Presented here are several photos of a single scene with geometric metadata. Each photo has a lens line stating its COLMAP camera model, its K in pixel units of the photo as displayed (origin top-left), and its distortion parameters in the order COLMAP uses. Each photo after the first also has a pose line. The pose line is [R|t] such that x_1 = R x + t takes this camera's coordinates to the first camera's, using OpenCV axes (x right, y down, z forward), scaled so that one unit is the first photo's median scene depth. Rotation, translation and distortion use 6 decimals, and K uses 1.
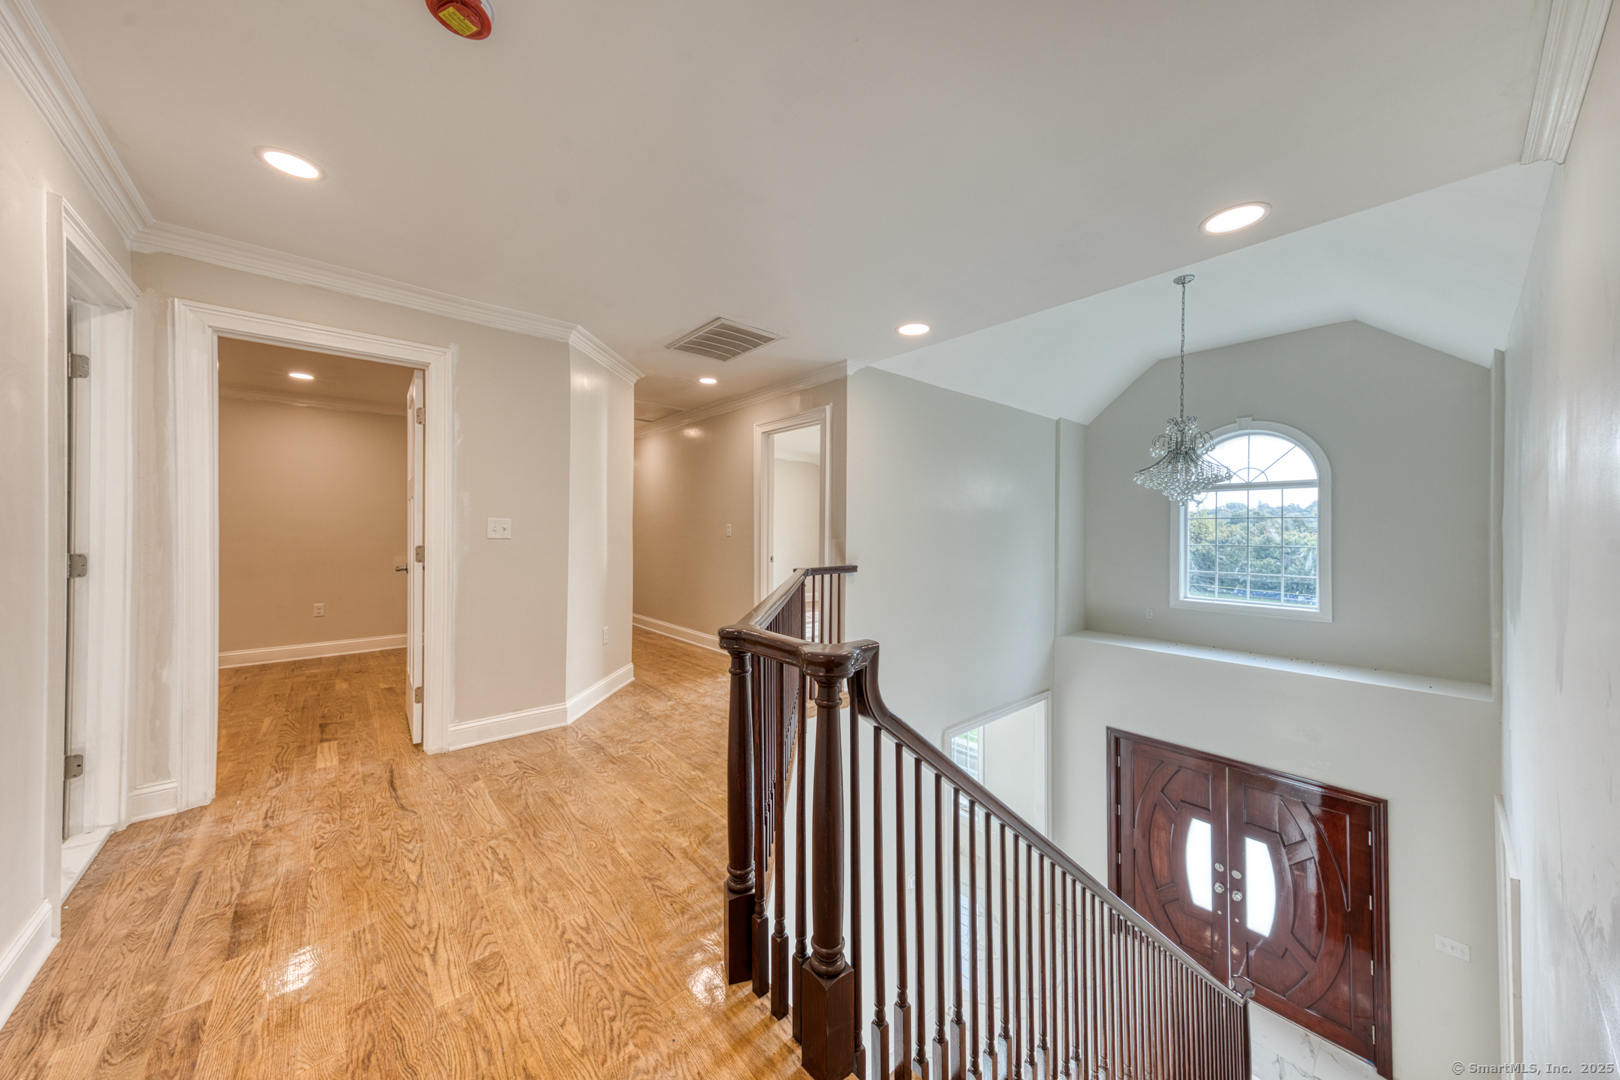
lens RADIAL K [[550.6, 0, 804.4], [0, 550.6, 530.5], [0, 0, 1]] dist [0.017214, -0.000383]
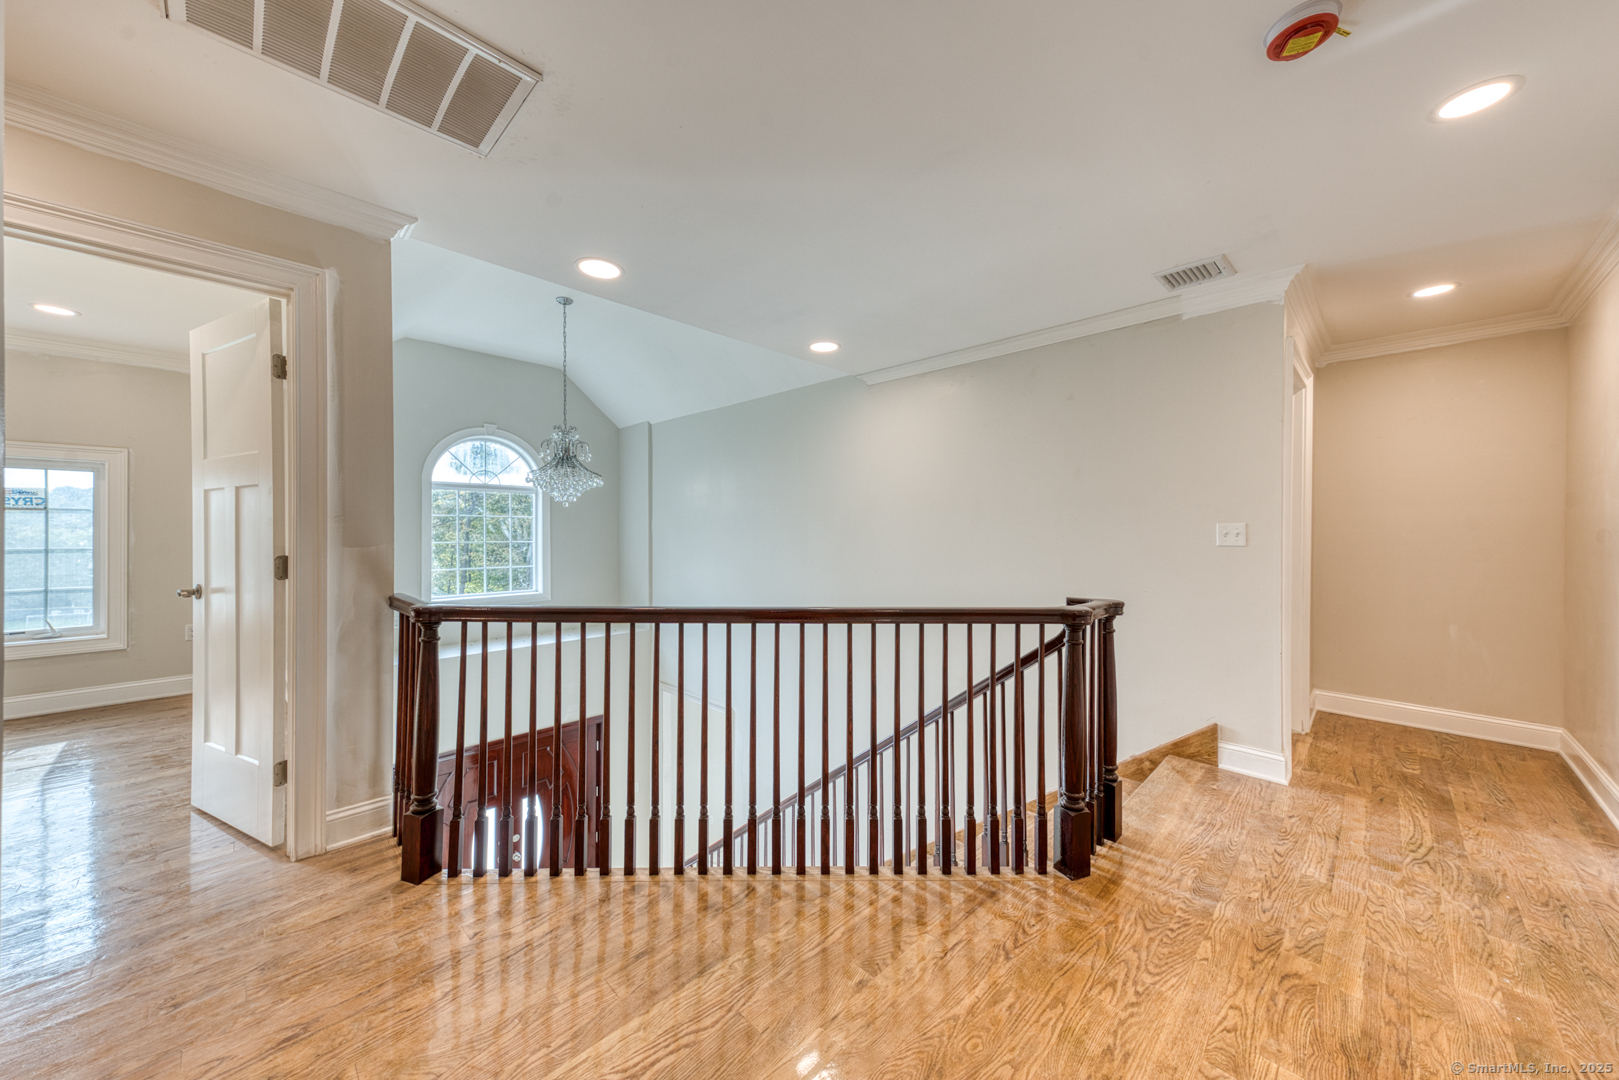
lens RADIAL K [[579.4, 0, 805.6], [0, 579.4, 533.5], [0, 0, 1]] dist [0.020922, -0.003418]
pose [[-0.083710, -0.008088, 0.996457, -1.259739], [-0.003359, 0.999964, 0.007834, -0.003875], [-0.996484, -0.002691, -0.083735, 1.547705]]
